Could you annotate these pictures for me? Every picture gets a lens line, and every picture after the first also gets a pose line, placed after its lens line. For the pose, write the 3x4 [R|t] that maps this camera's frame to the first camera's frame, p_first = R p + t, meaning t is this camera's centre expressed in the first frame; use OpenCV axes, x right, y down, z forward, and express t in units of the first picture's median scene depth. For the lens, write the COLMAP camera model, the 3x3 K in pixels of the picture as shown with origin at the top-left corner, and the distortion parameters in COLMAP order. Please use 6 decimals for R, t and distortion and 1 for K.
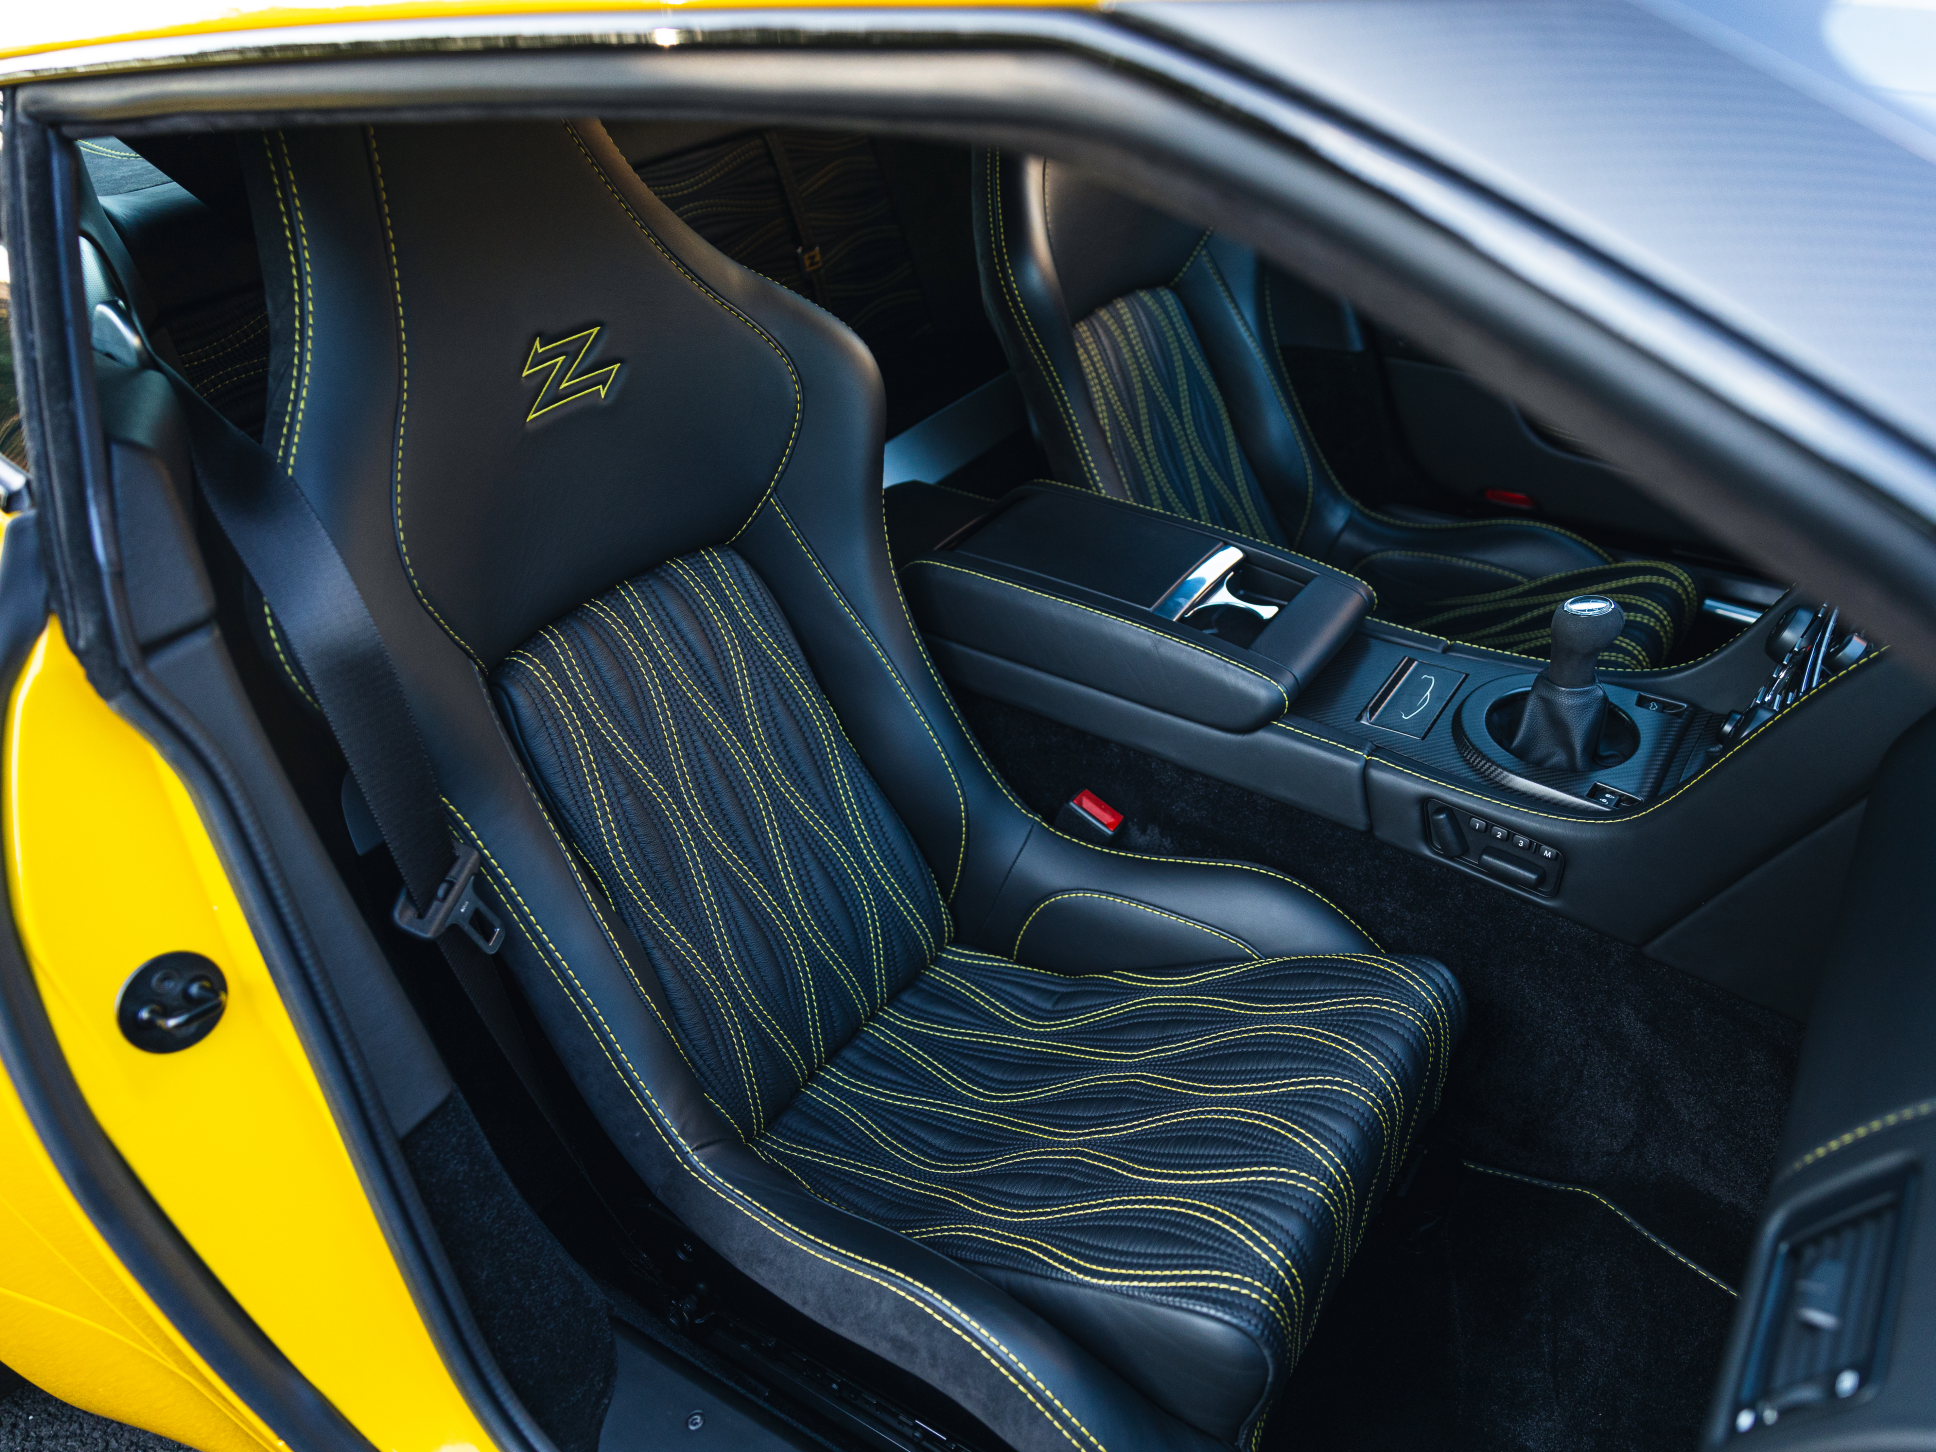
lens RADIAL K [[1432.7, 0, 972.1], [0, 1432.7, 736.4], [0, 0, 1]] dist [0.000545, 0.007032]
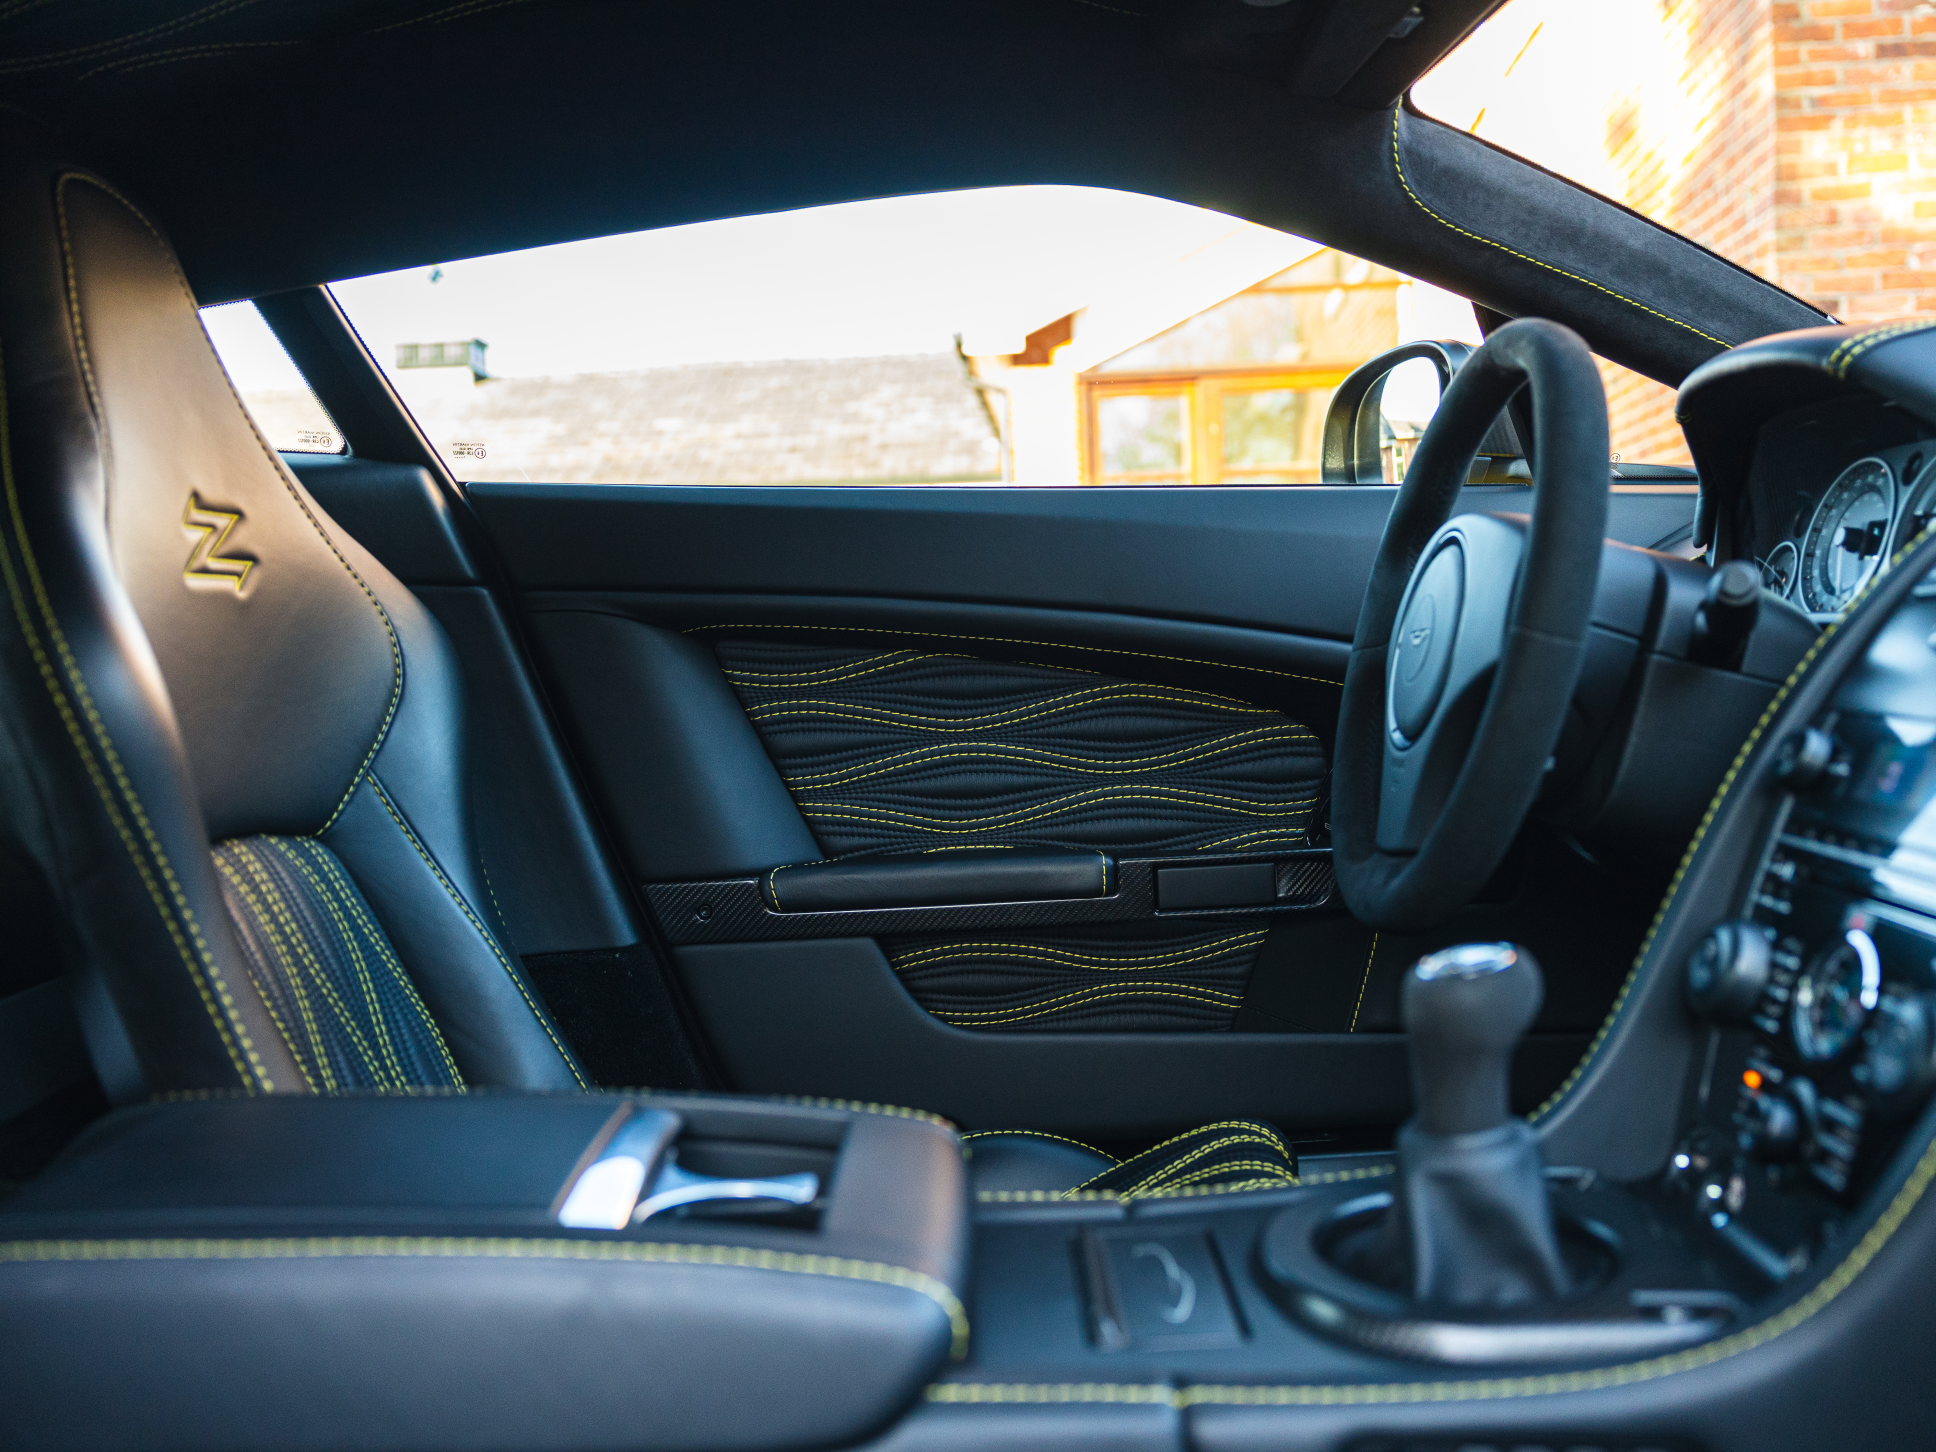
lens RADIAL K [[1753.0, 0, 968.0], [0, 1753.0, 726.0], [0, 0, 1]] dist [0.004228, 0.005673]
pose [[0.819370, -0.002290, 0.573260, -0.057563], [0.315429, 0.836806, -0.447505, 0.047653], [-0.478683, 0.547495, 0.686376, 0.450053]]
